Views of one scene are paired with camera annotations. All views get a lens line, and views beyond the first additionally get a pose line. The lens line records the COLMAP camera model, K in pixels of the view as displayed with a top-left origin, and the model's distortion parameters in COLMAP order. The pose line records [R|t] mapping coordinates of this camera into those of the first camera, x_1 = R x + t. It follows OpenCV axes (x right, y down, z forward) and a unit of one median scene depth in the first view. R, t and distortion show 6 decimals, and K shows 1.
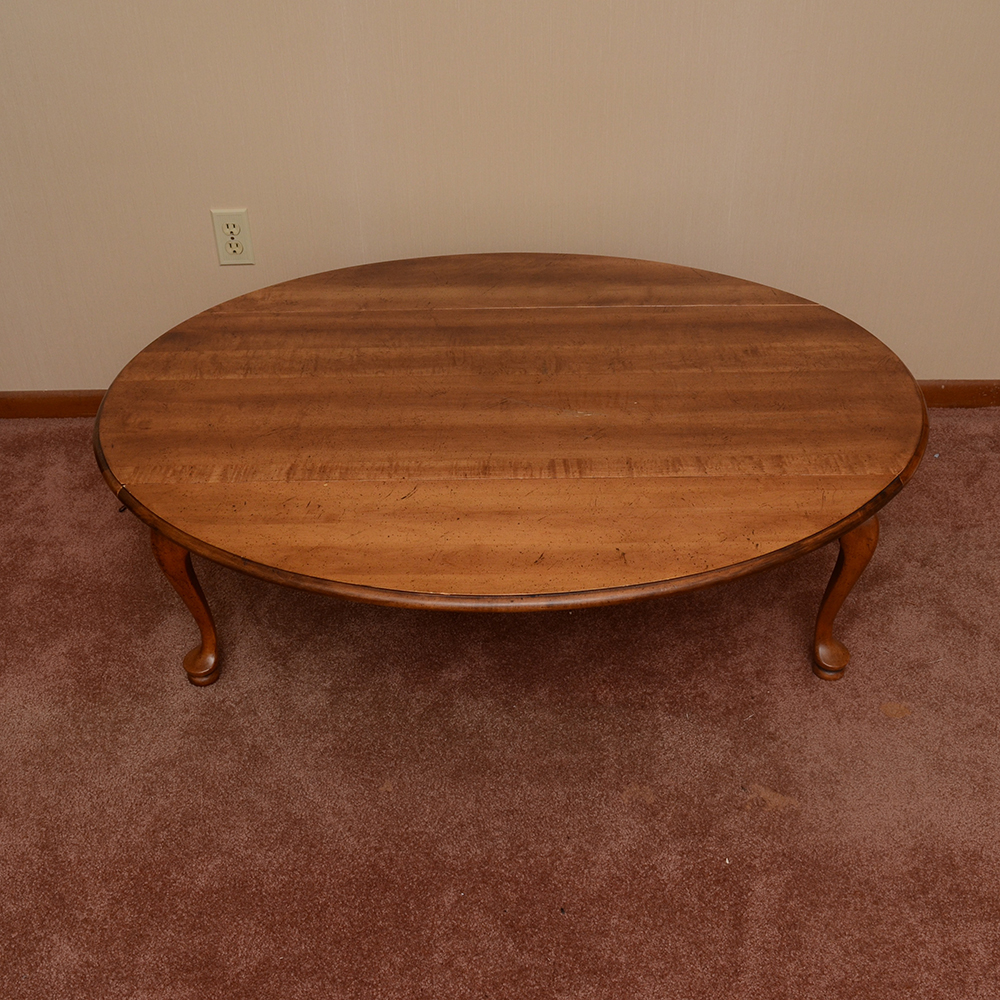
lens RADIAL K [[1168.4, 0, 504.9], [0, 1168.4, 504.7], [0, 0, 1]] dist [-0.085255, 0.000000]
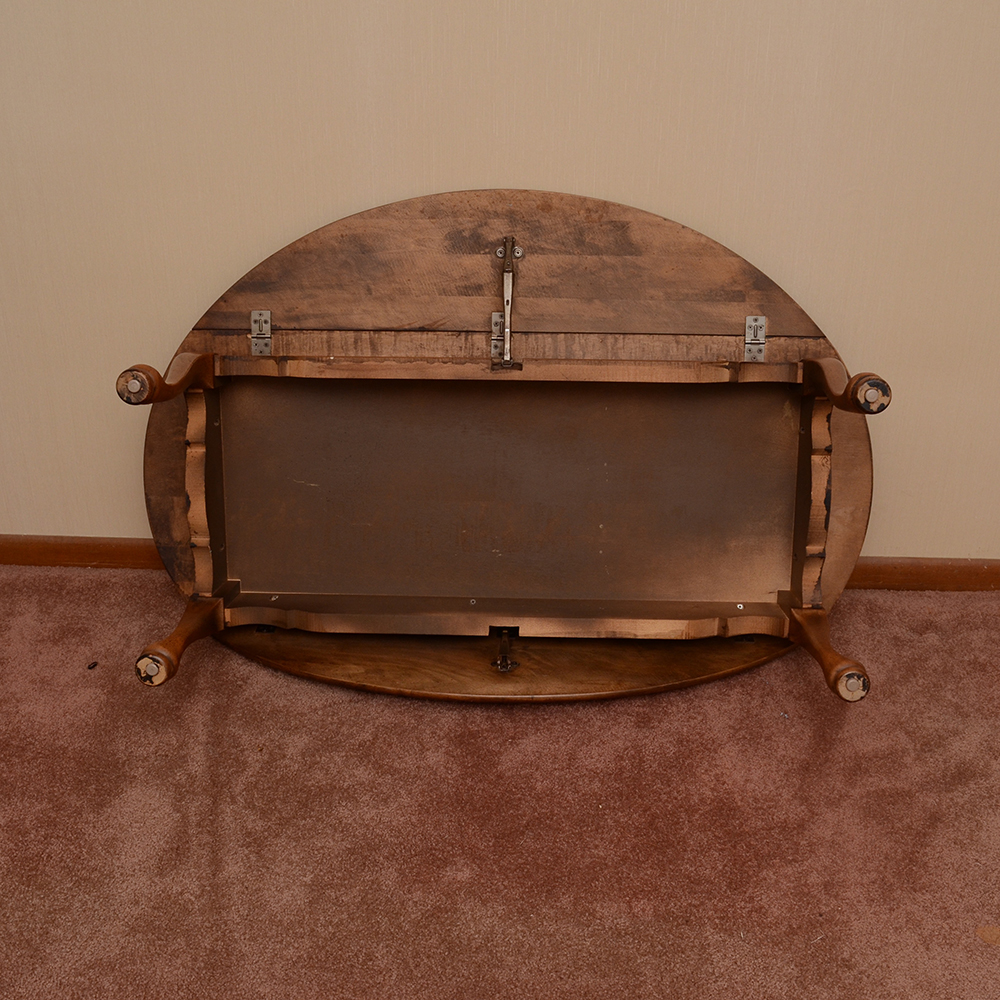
lens RADIAL K [[1168.4, 0, 505.7], [0, 1168.4, 508.3], [0, 0, 1]] dist [-0.085255, 0.000000]
pose [[0.999184, 0.036829, -0.016584, -0.007176], [-0.039177, 0.983587, -0.176131, 0.034514], [0.009826, 0.176637, 0.984227, 0.143929]]
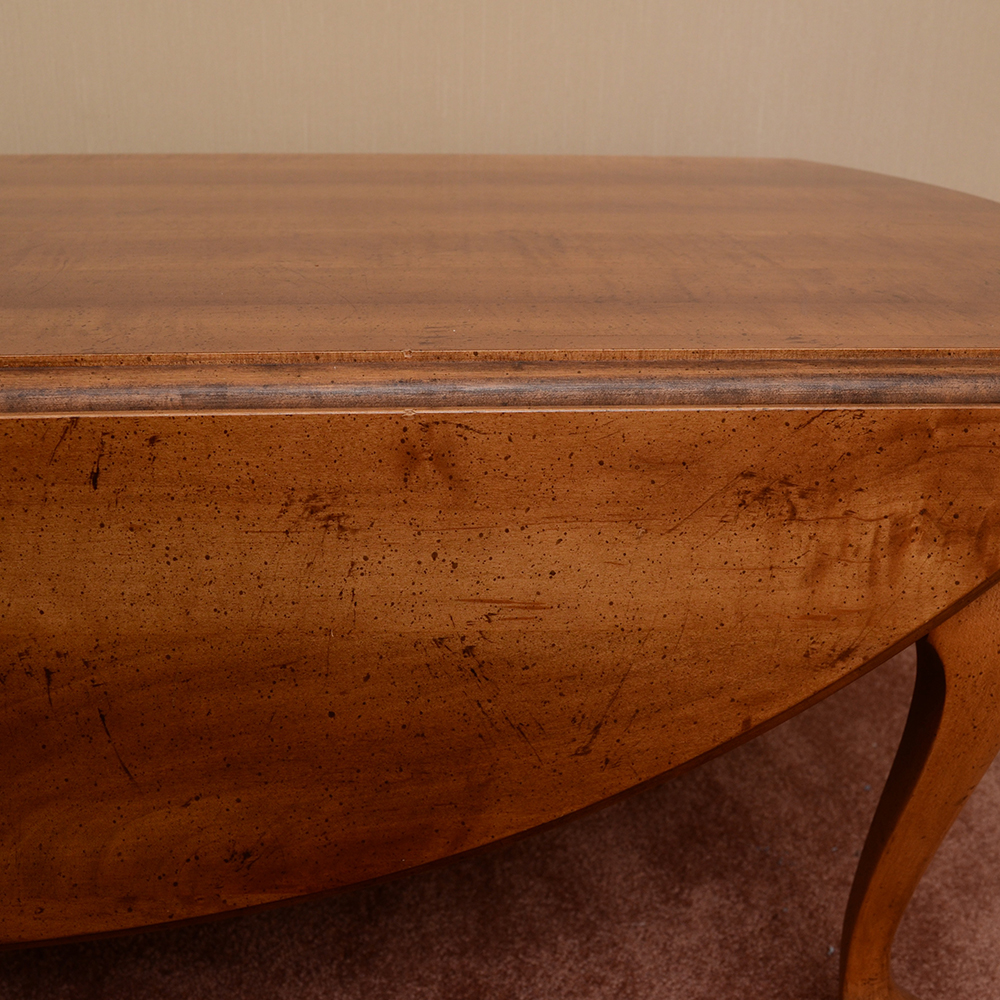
lens RADIAL K [[1324.5, 0, 504.5], [0, 1324.5, 506.2], [0, 0, 1]] dist [-0.080707, 0.000000]
pose [[0.995009, -0.001239, 0.099781, 0.074900], [0.025630, 0.969551, -0.243544, -0.015996], [-0.096441, 0.244886, 0.964743, 0.739103]]
